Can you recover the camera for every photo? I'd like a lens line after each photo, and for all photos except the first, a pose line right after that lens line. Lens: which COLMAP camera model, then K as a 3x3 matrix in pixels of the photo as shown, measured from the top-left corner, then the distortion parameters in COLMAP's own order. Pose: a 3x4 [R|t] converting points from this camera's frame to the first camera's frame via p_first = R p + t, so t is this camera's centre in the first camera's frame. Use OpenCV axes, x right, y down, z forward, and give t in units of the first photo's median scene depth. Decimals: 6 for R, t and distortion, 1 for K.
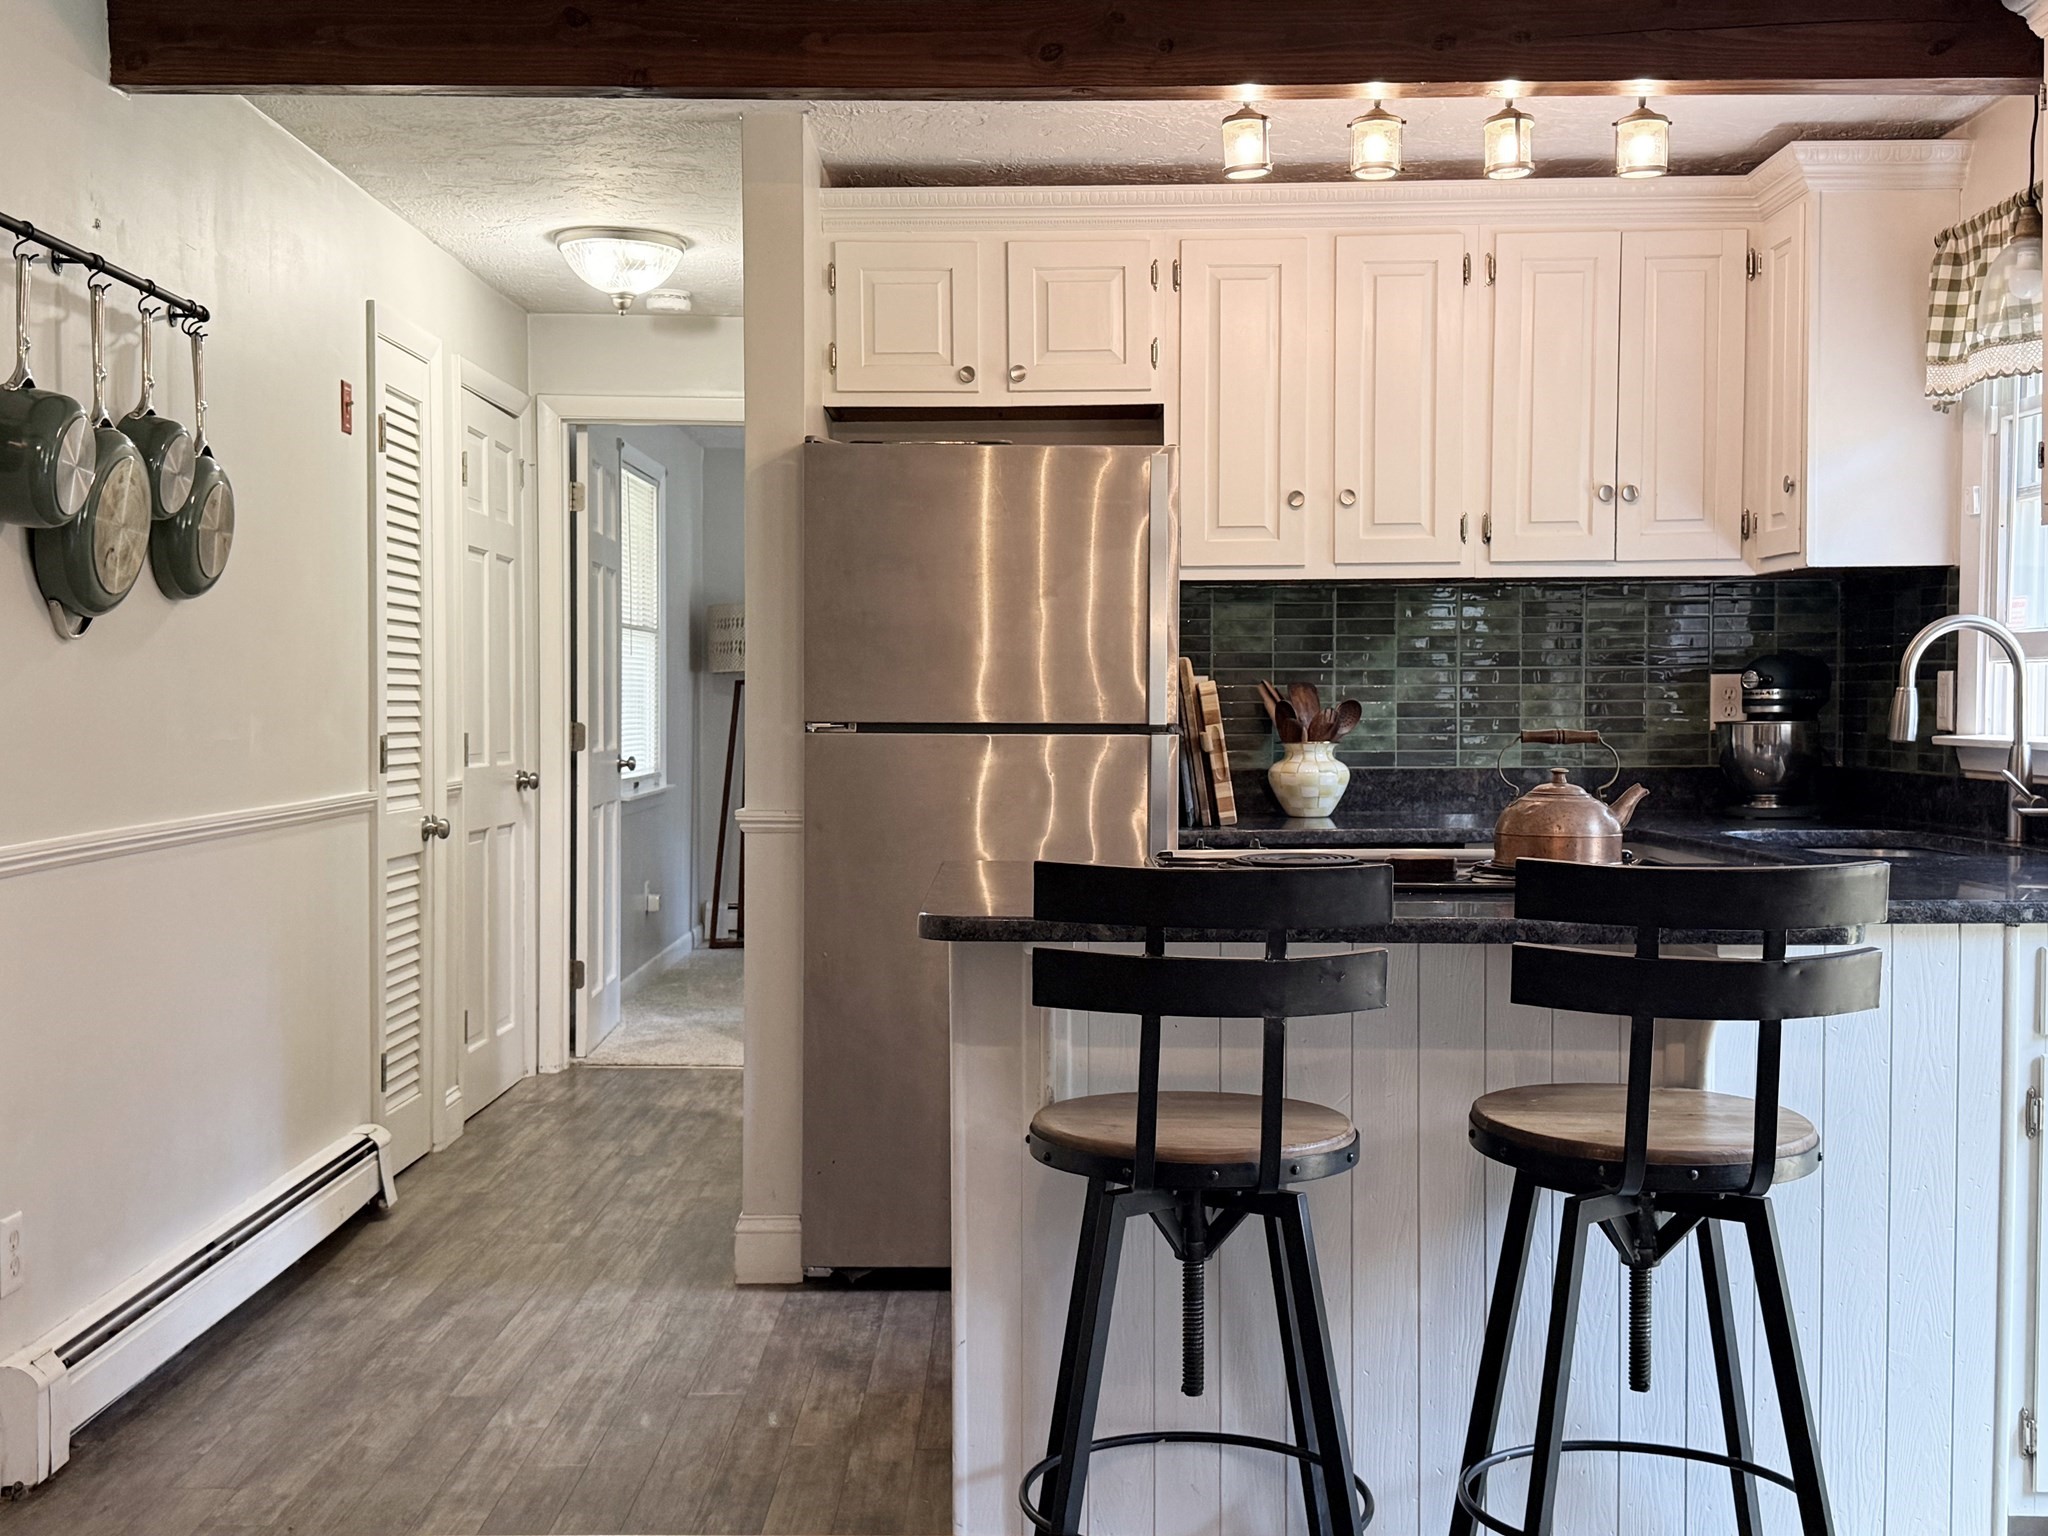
lens RADIAL K [[2293.9, 0, 965.3], [0, 2293.9, 779.7], [0, 0, 1]] dist [0.018463, 0.000000]
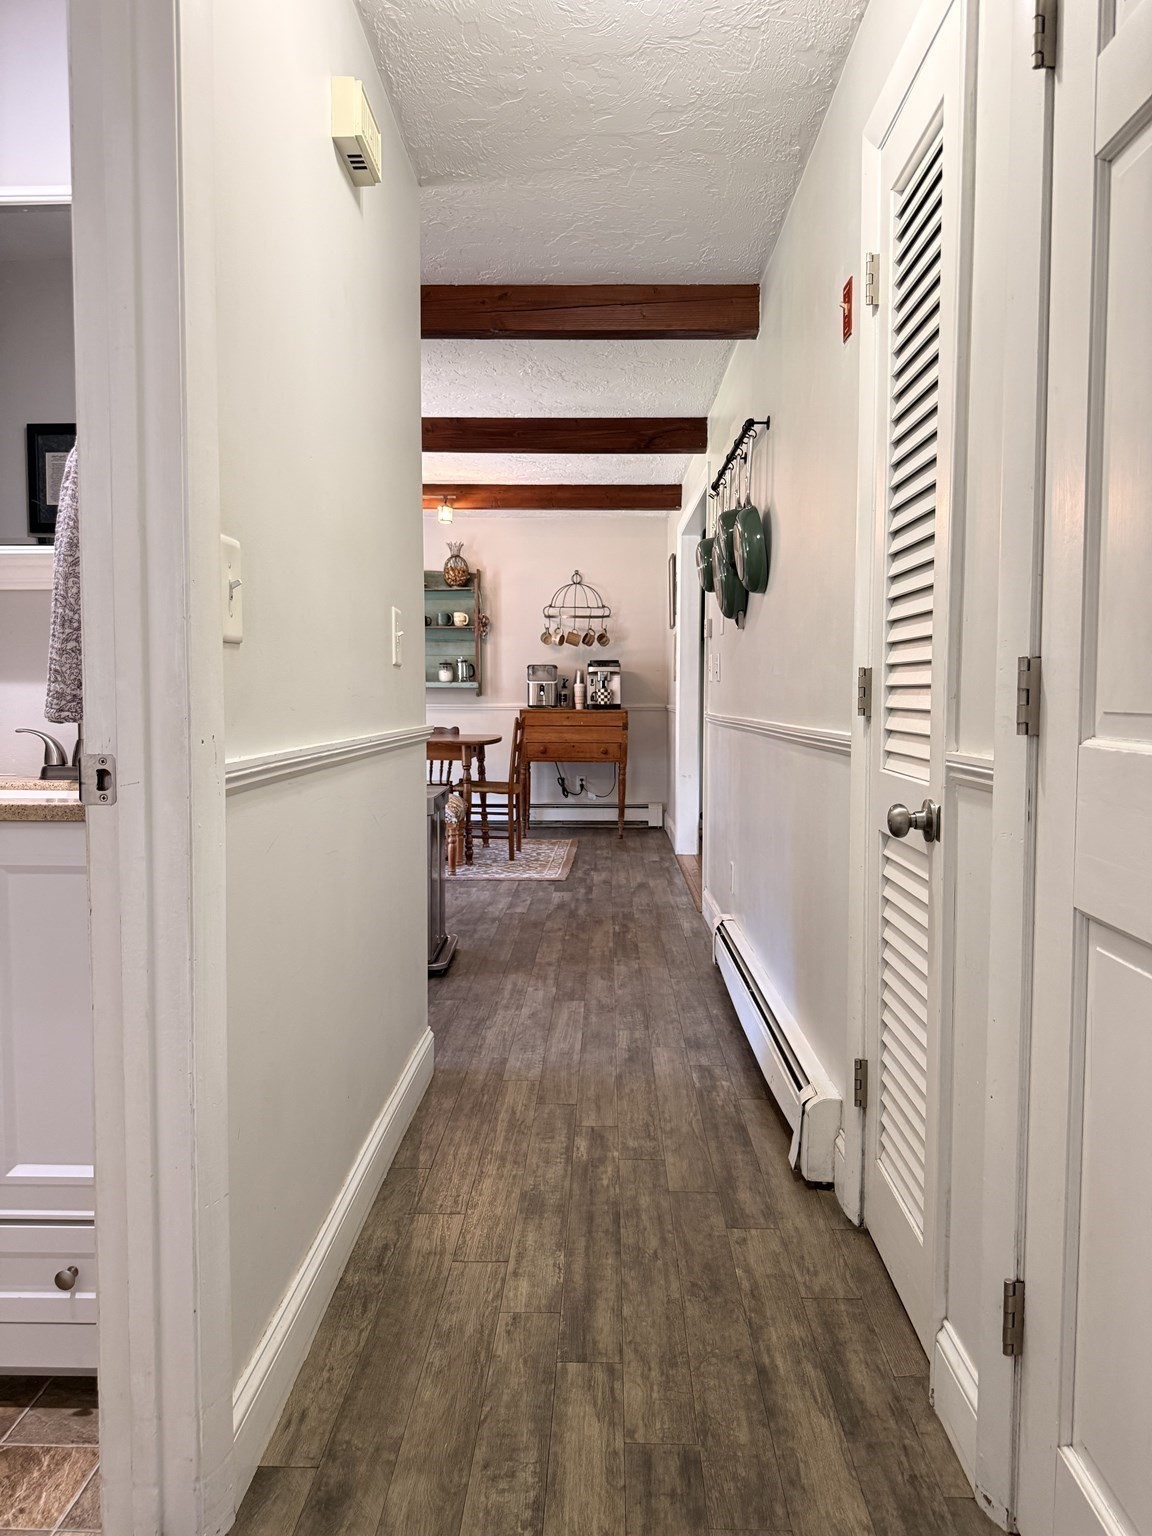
lens RADIAL K [[1084.3, 0, 637.8], [0, 1084.3, 753.8], [0, 0, 1]] dist [0.052871, -0.072718]
pose [[-0.998308, 0.000652, -0.058149, -0.191922], [-0.004576, 0.995956, 0.089728, -0.029086], [0.057972, 0.089842, -0.994267, 1.709517]]
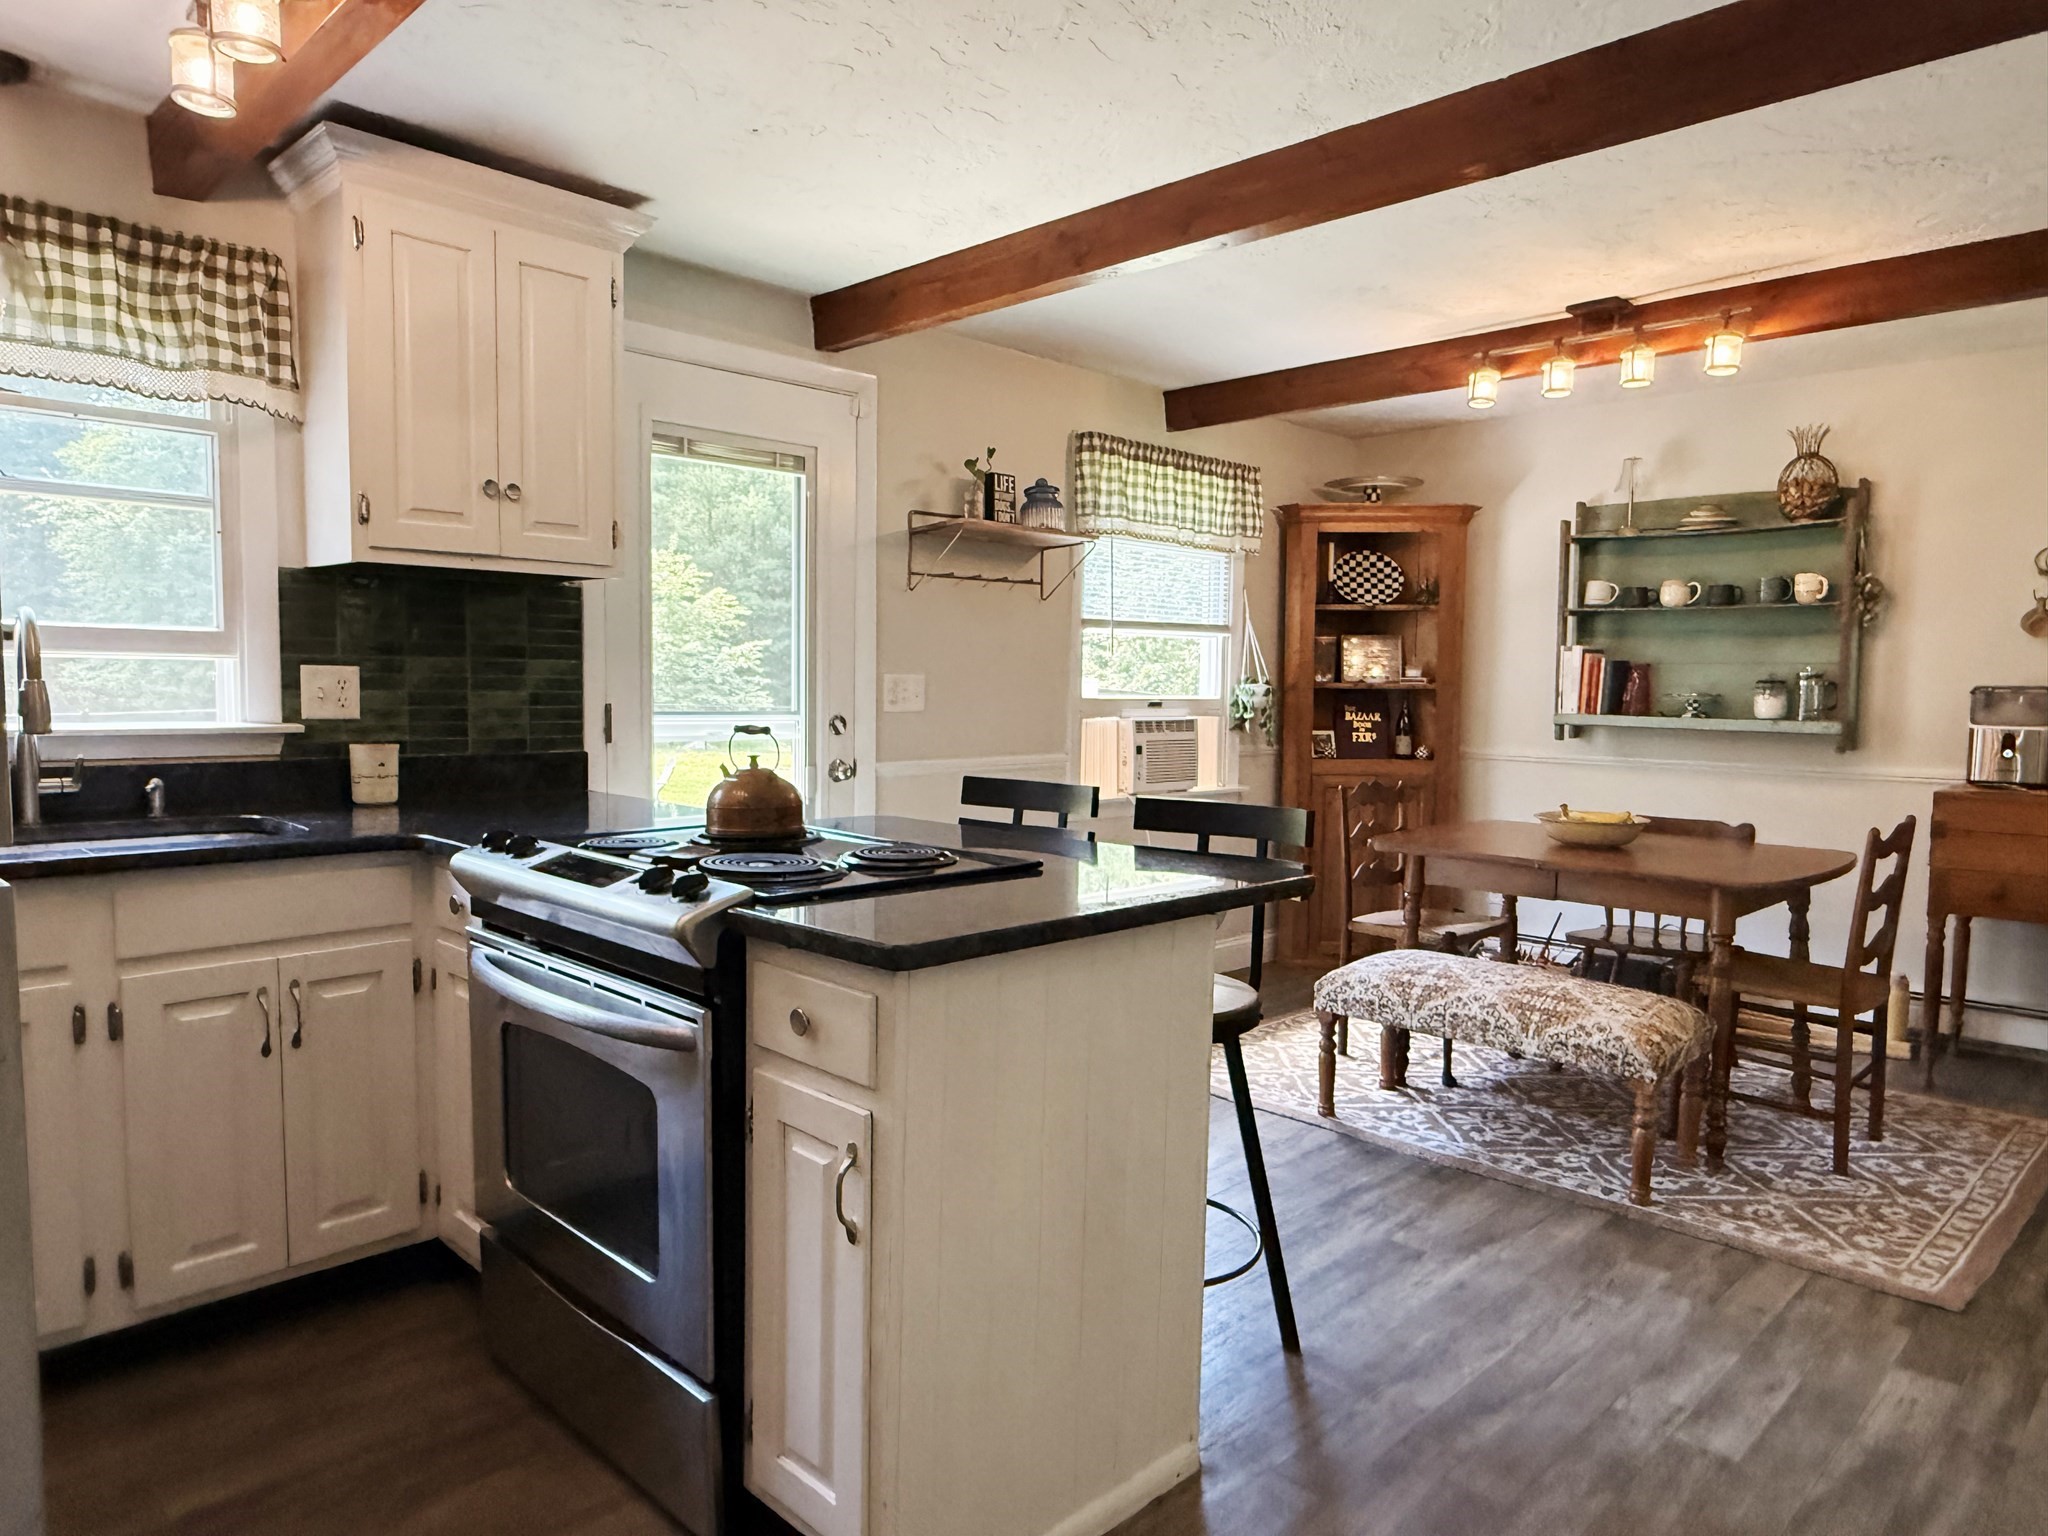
lens RADIAL K [[1292.9, 0, 1041.0], [0, 1292.9, 777.8], [0, 0, 1]] dist [0.005352, 0.006782]
pose [[-0.735391, -0.061808, 0.674819, -0.255814], [0.007629, 0.995013, 0.099448, -0.046391], [-0.677600, 0.078282, -0.731252, 1.037127]]
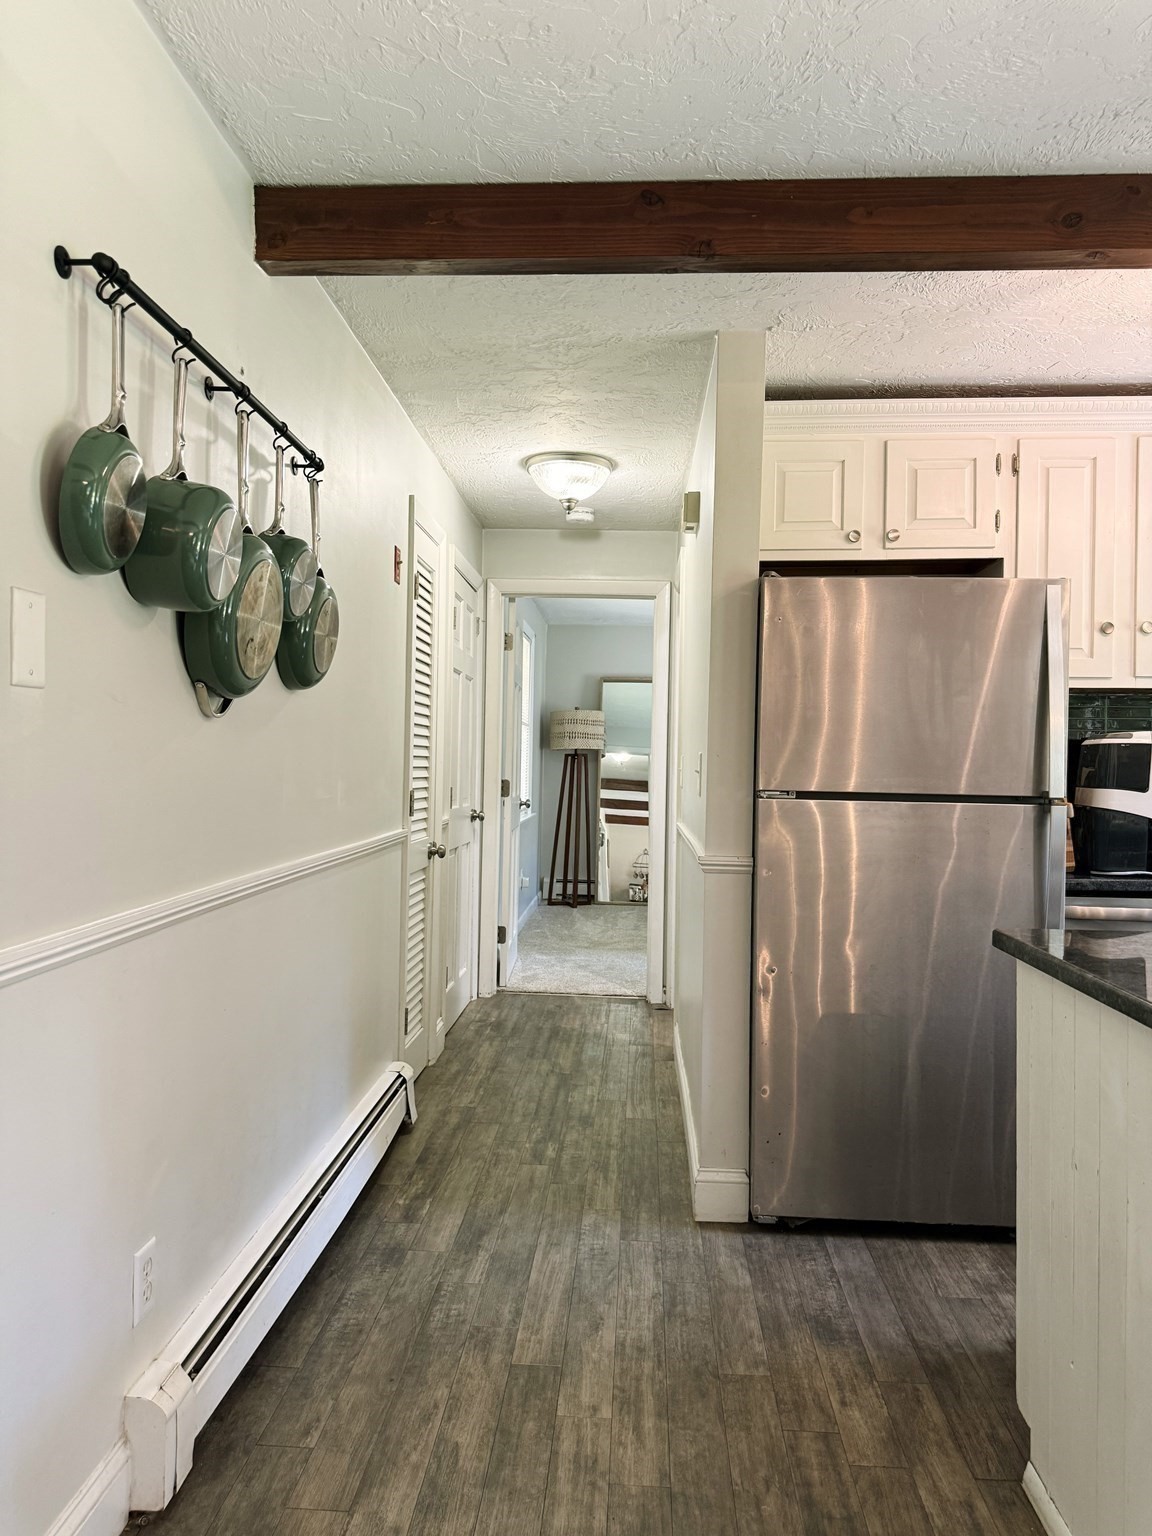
lens RADIAL K [[1084.3, 0, 577.1], [0, 1084.3, 766.8], [0, 0, 1]] dist [0.052871, -0.072718]
pose [[0.999482, 0.013735, -0.029102, -0.158760], [-0.014637, 0.999411, -0.031028, -0.018288], [0.028659, 0.031438, 0.999095, 0.383503]]
